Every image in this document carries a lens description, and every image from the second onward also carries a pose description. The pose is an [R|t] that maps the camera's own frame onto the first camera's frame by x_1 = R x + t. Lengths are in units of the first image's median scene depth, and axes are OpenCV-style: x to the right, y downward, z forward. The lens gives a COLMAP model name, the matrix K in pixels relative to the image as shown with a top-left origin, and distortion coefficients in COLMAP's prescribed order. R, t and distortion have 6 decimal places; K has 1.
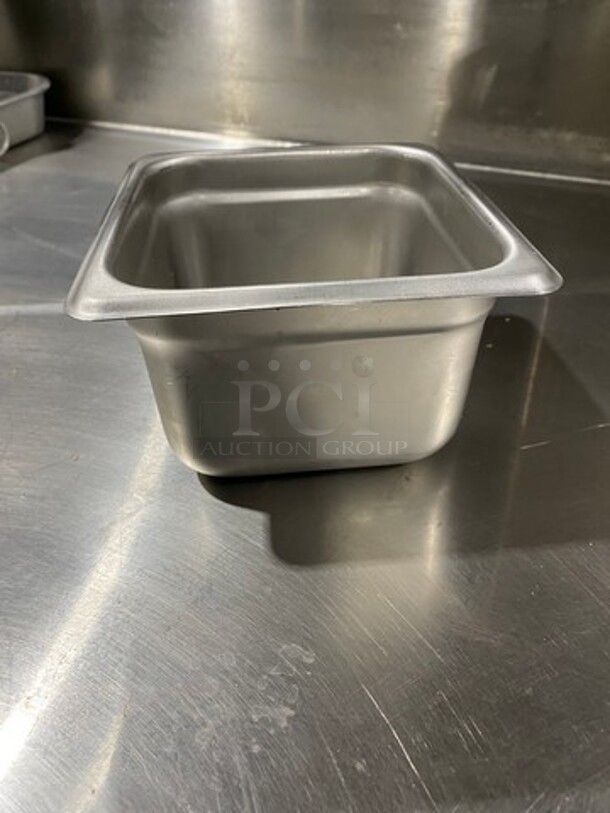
lens RADIAL K [[624.2, 0, 305.0], [0, 624.2, 406.5], [0, 0, 1]] dist [-0.001400, 0.029772]
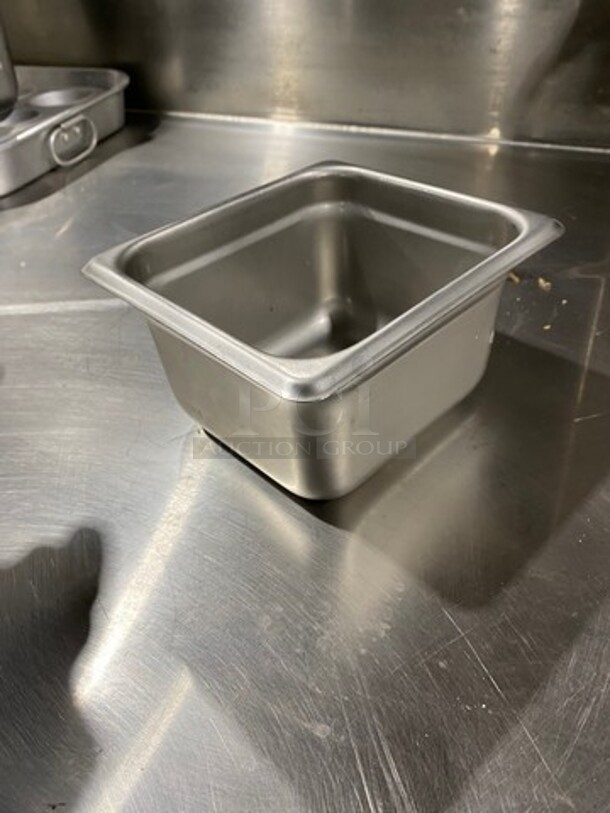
lens RADIAL K [[624.2, 0, 305.0], [0, 624.2, 406.5], [0, 0, 1]] dist [-0.001400, 0.029772]
pose [[0.996271, -0.009621, -0.085738, -0.079628], [0.014704, 0.998158, 0.058855, -0.055281], [0.085014, -0.059896, 0.994578, -0.299532]]
